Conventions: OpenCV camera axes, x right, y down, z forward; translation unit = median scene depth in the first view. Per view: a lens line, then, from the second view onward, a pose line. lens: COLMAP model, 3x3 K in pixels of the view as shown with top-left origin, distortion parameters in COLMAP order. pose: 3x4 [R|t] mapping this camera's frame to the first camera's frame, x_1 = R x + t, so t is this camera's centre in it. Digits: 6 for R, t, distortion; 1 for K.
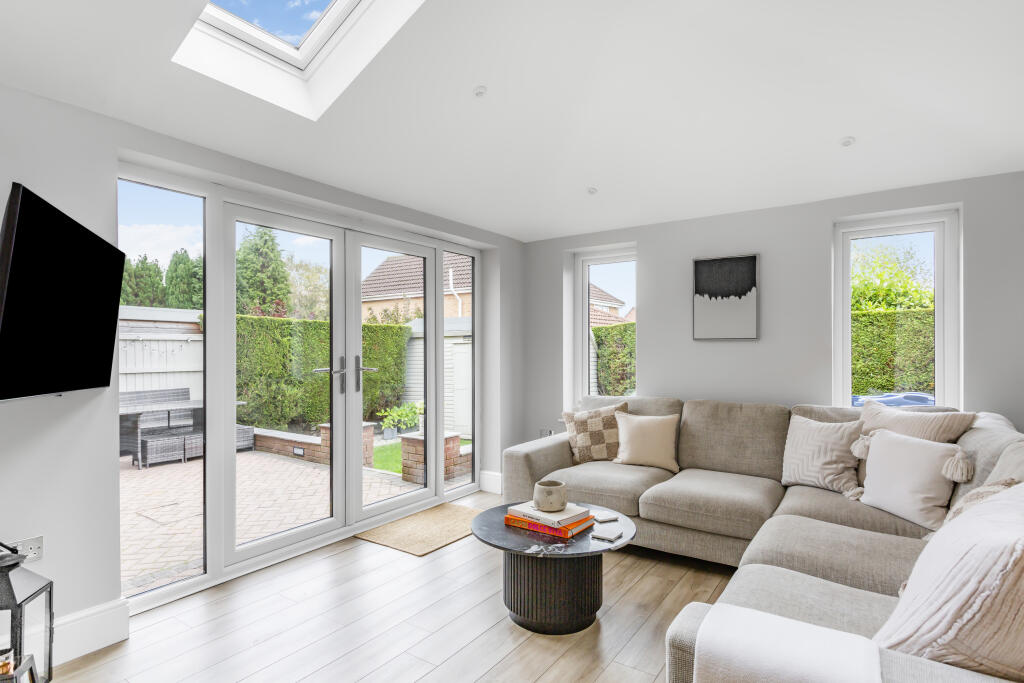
lens RADIAL K [[525.5, 0, 517.0], [0, 525.5, 346.0], [0, 0, 1]] dist [-0.000999, 0.000032]
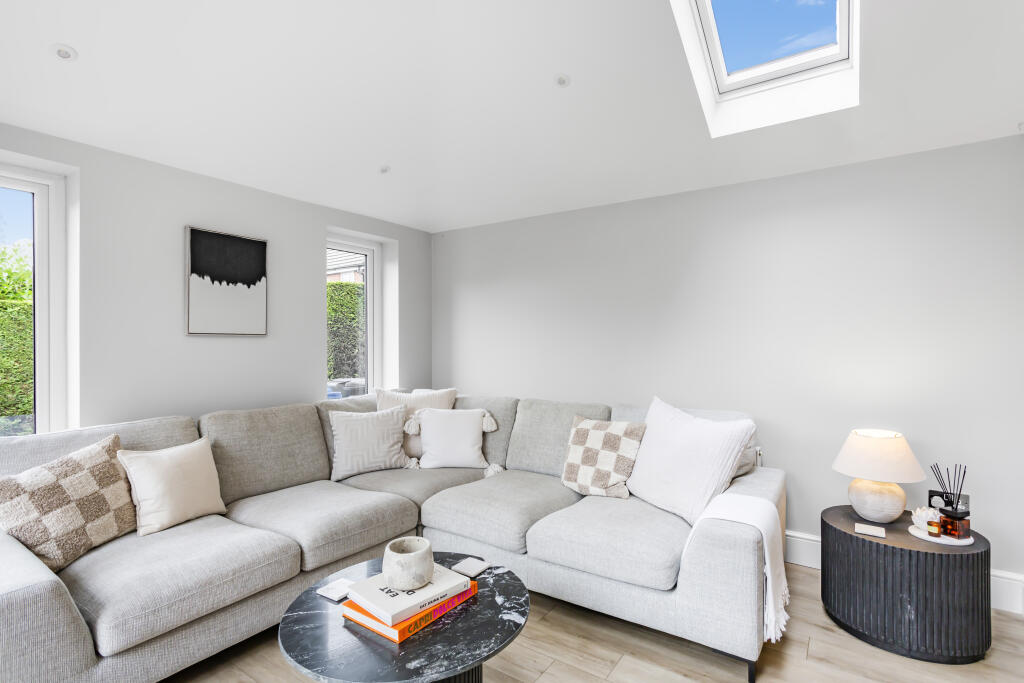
lens RADIAL K [[491.7, 0, 514.3], [0, 491.7, 345.5], [0, 0, 1]] dist [-0.004863, 0.000887]
pose [[-0.006435, -0.001726, 0.999978, -0.377849], [-0.008570, 0.999962, 0.001670, -0.000998], [-0.999943, -0.008559, -0.006449, 0.570166]]
